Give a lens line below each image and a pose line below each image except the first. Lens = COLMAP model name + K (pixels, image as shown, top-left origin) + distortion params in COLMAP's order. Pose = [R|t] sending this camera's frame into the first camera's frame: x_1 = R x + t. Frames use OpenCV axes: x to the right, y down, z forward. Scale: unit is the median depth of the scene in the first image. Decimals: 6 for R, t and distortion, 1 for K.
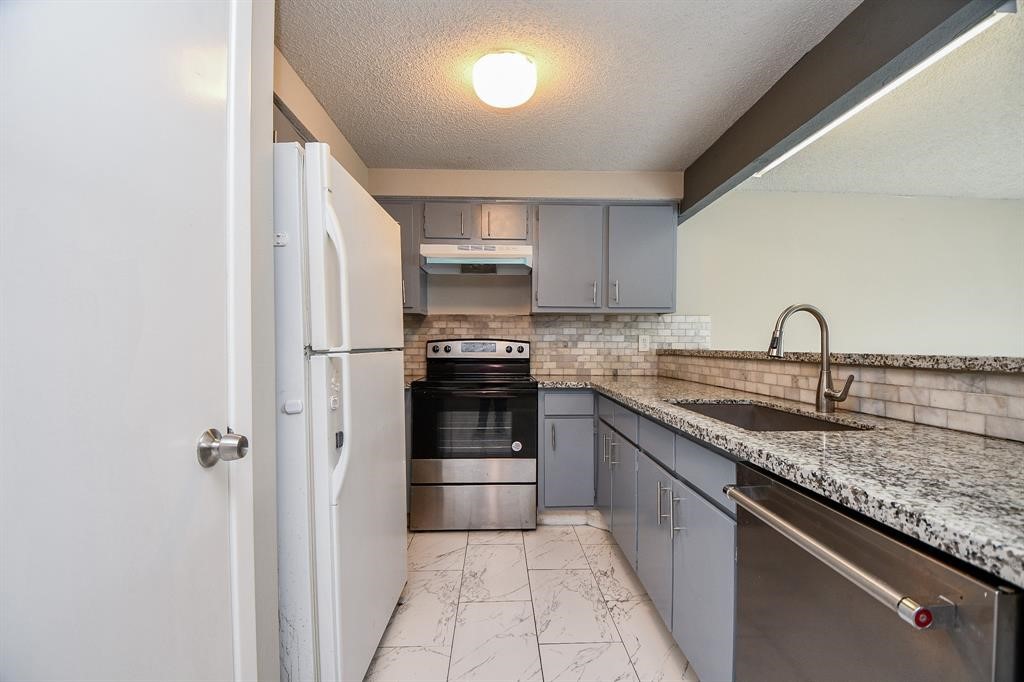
lens RADIAL K [[460.5, 0, 516.2], [0, 460.5, 346.7], [0, 0, 1]] dist [0.013716, -0.017852]
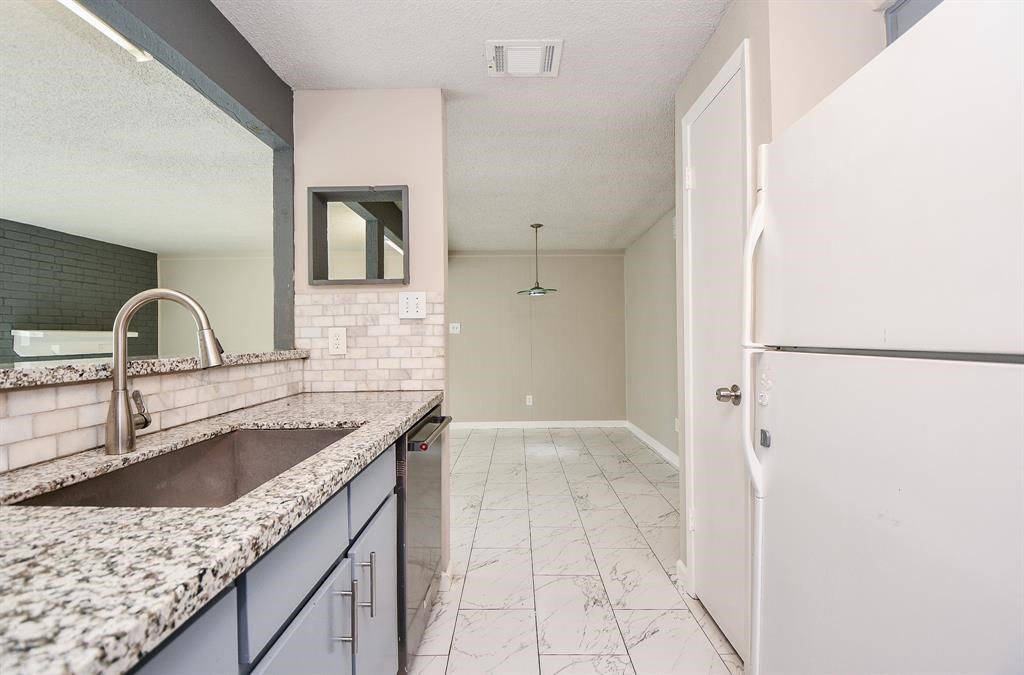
lens RADIAL K [[467.7, 0, 507.8], [0, 467.7, 336.9], [0, 0, 1]] dist [0.000789, 0.000030]
pose [[-0.998149, 0.013584, 0.059285, 0.036640], [0.013809, 0.999899, 0.003386, -0.008860], [-0.059233, 0.004198, -0.998235, 0.788635]]
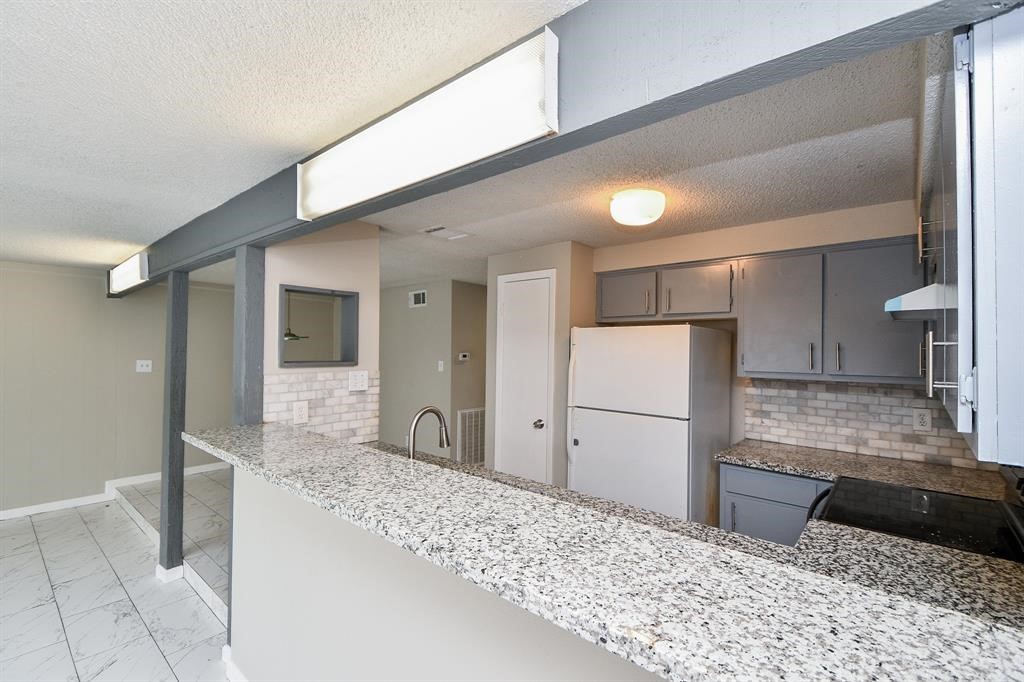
lens RADIAL K [[450.5, 0, 512.0], [0, 450.5, 341.0], [0, 0, 1]] dist [0.046639, -0.000111]
pose [[-0.687358, -0.018857, -0.726074, 0.642931], [-0.014471, 0.999820, -0.012267, -0.123749], [0.726174, 0.002075, -0.687507, 0.951439]]
